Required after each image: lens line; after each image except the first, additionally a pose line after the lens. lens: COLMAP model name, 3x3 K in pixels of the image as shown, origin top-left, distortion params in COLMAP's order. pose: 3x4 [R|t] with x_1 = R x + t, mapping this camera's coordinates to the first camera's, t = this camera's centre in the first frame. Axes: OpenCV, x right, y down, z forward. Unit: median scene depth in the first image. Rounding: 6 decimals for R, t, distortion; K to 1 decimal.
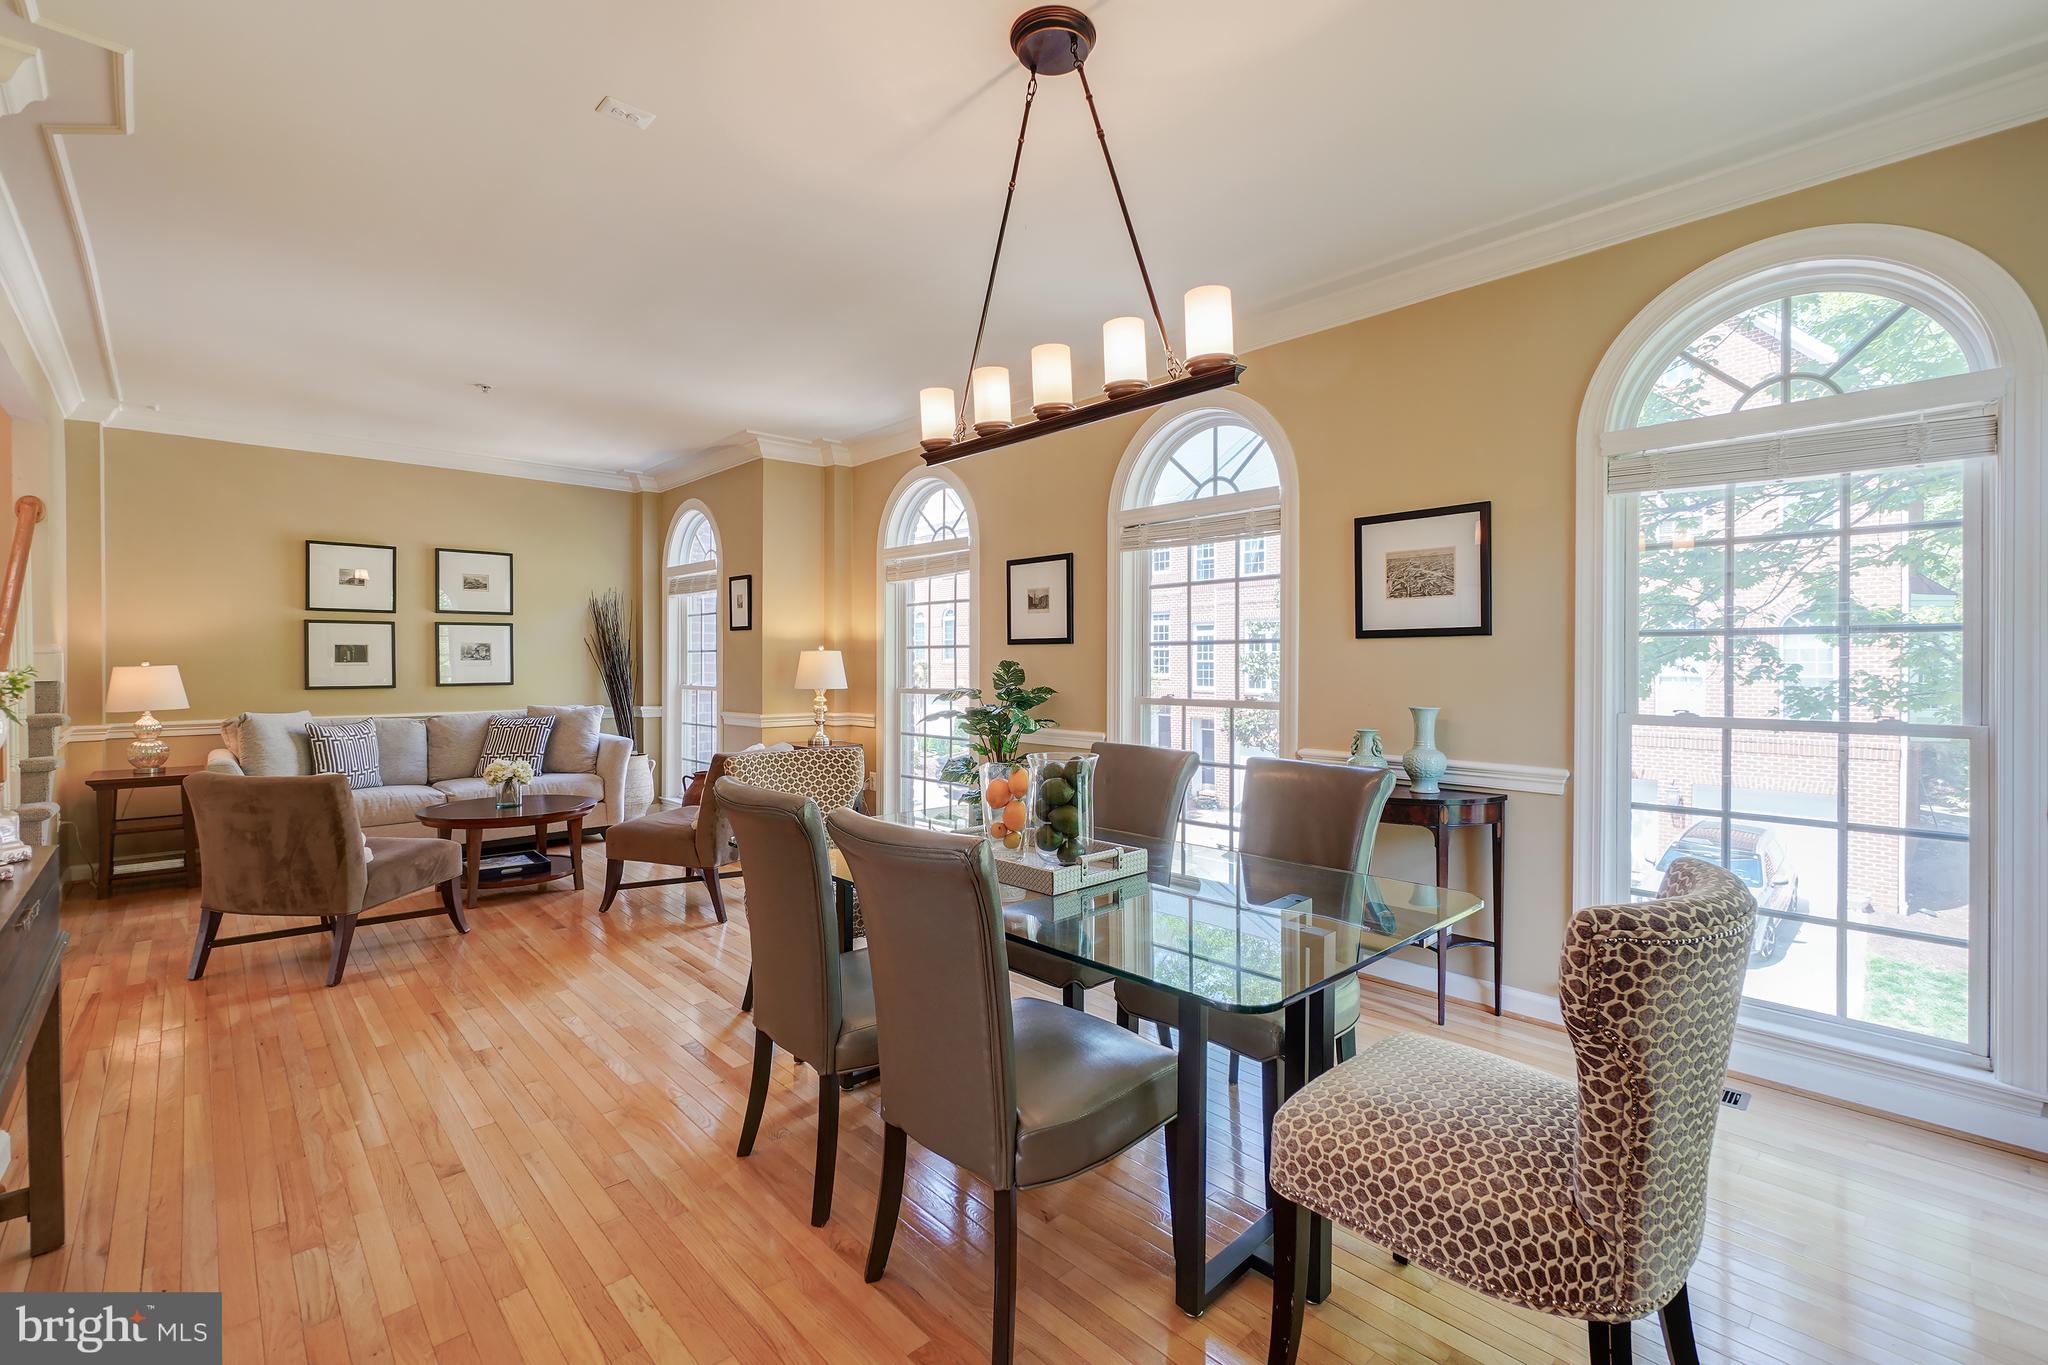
lens RADIAL K [[900.6, 0, 1024.5], [0, 900.6, 667.9], [0, 0, 1]] dist [-0.002641, 0.001812]
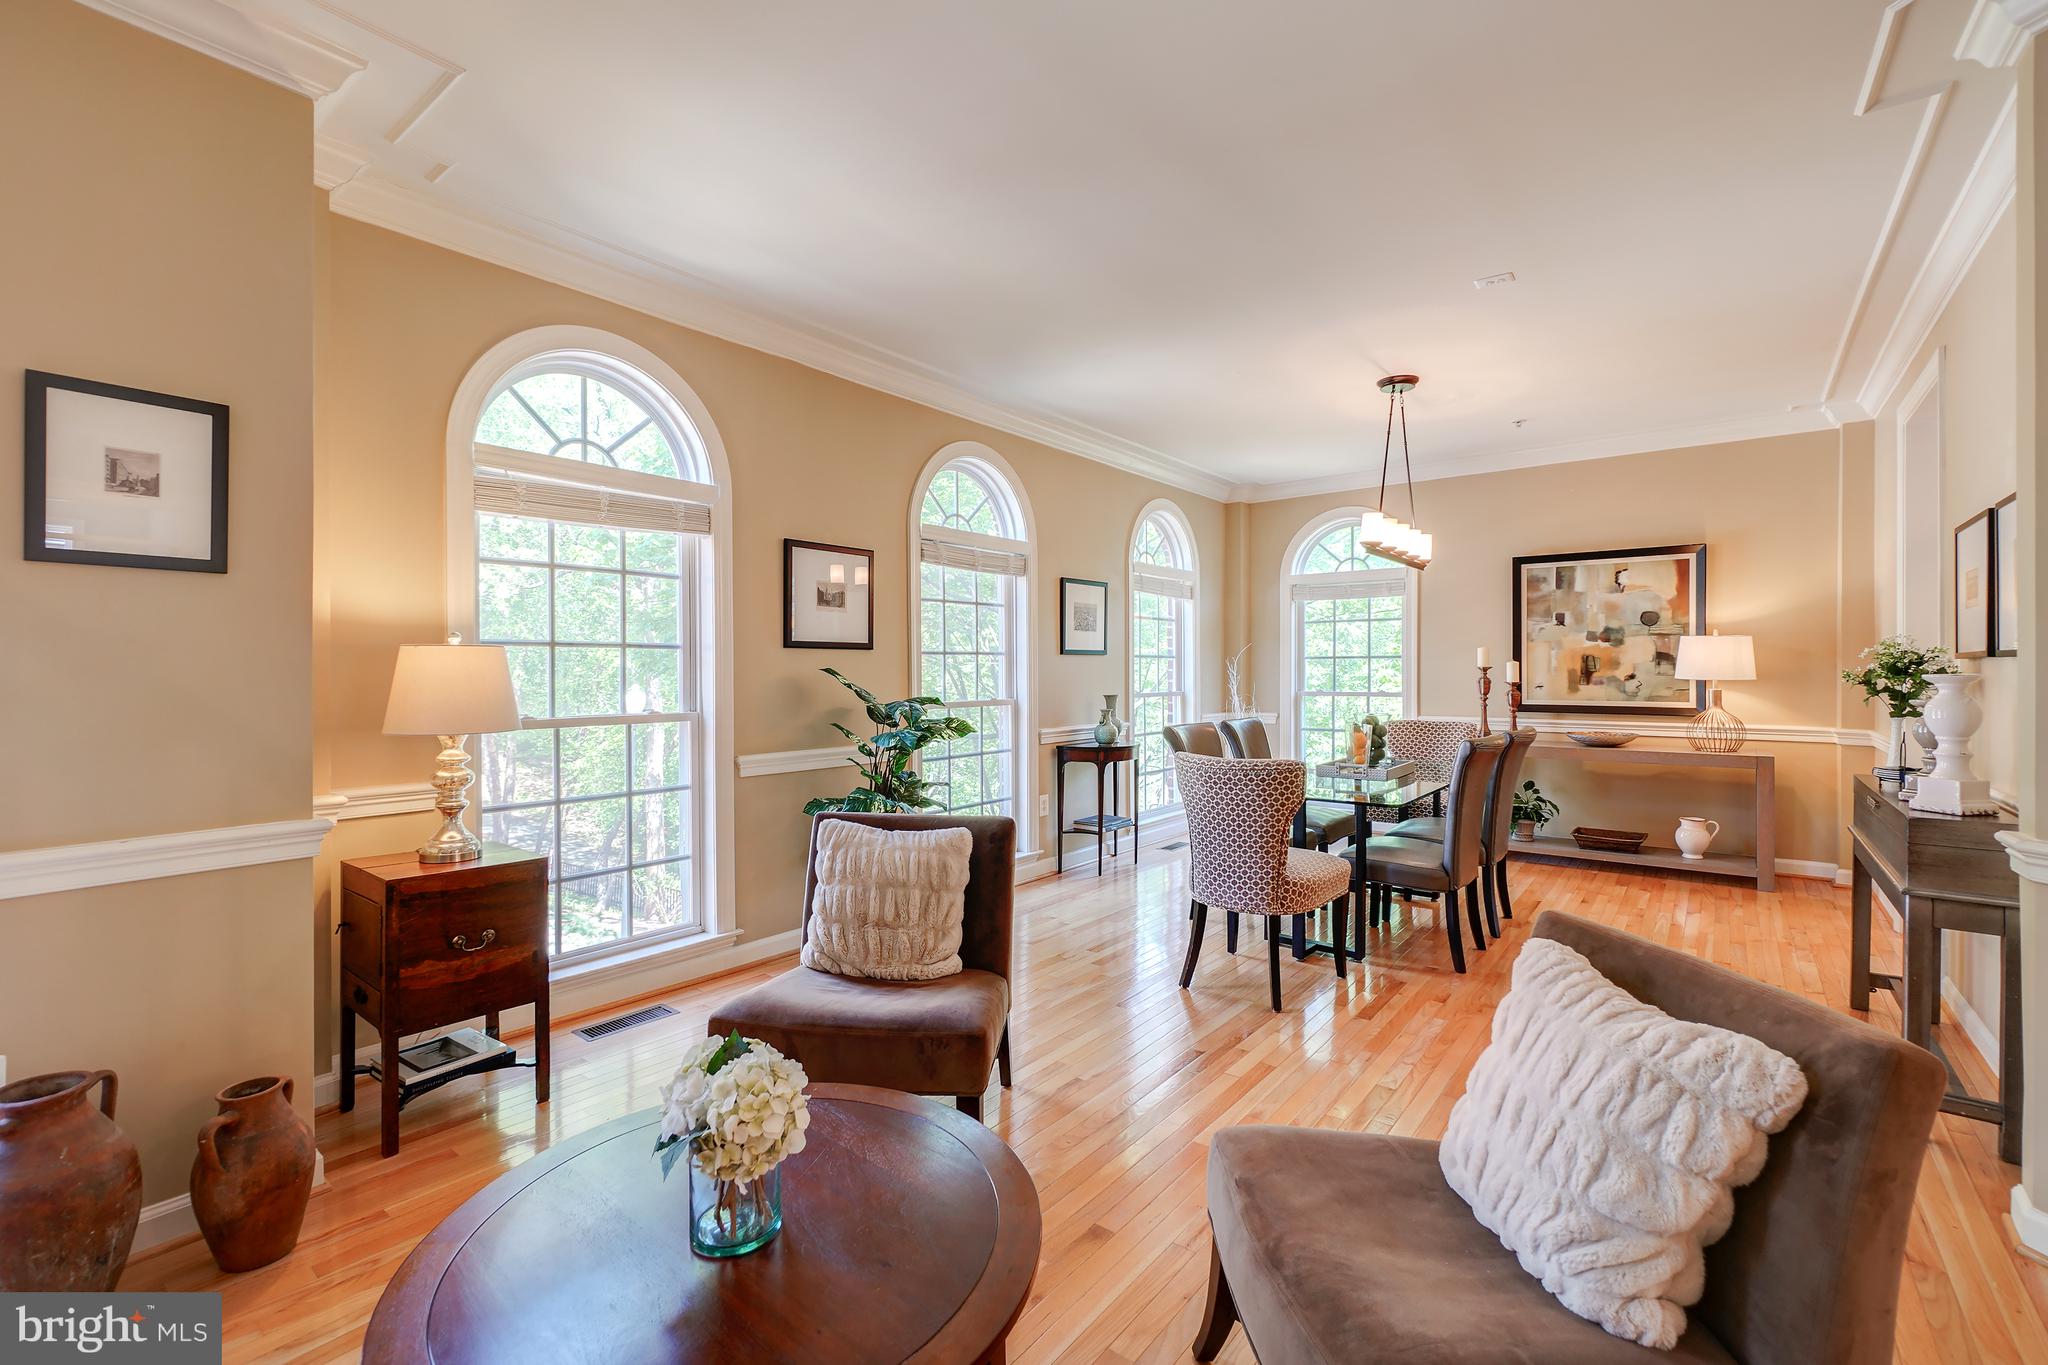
lens RADIAL K [[900.6, 0, 1036.6], [0, 900.6, 662.6], [0, 0, 1]] dist [-0.002641, 0.001812]
pose [[-0.159011, 0.006119, 0.987258, -1.127644], [0.004045, 0.999976, -0.005546, -0.014791], [-0.987269, 0.003111, -0.159032, 1.307873]]
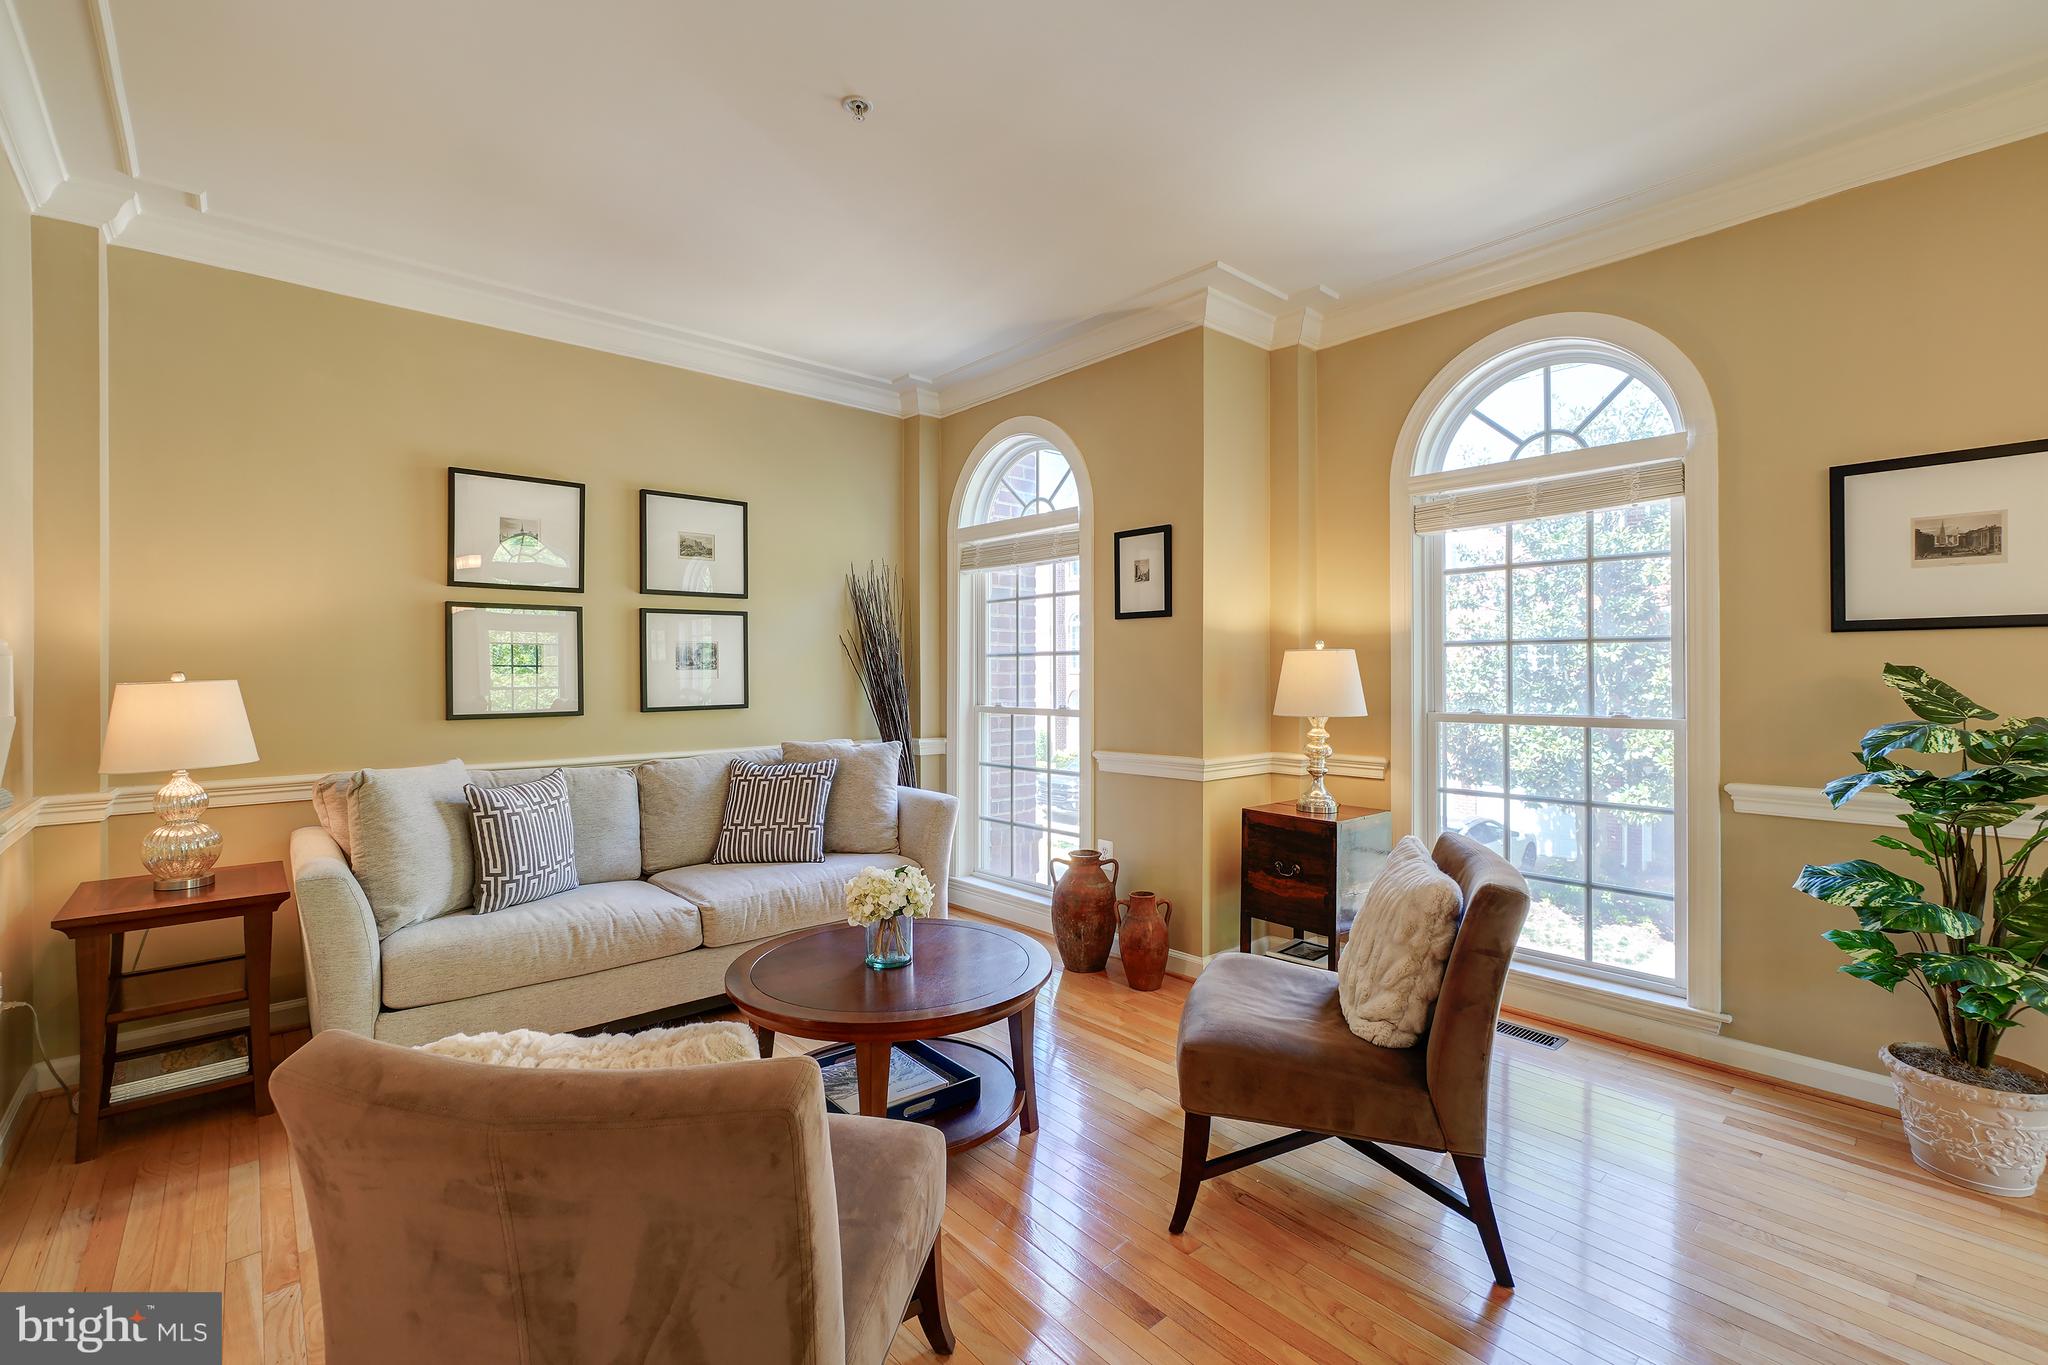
lens RADIAL K [[900.6, 0, 1031.6], [0, 900.6, 668.8], [0, 0, 1]] dist [-0.002641, 0.001812]
pose [[0.999616, -0.004847, -0.027299, -0.374392], [0.004545, 0.999928, -0.011126, -0.001182], [0.027351, 0.010997, 0.999565, 0.393430]]
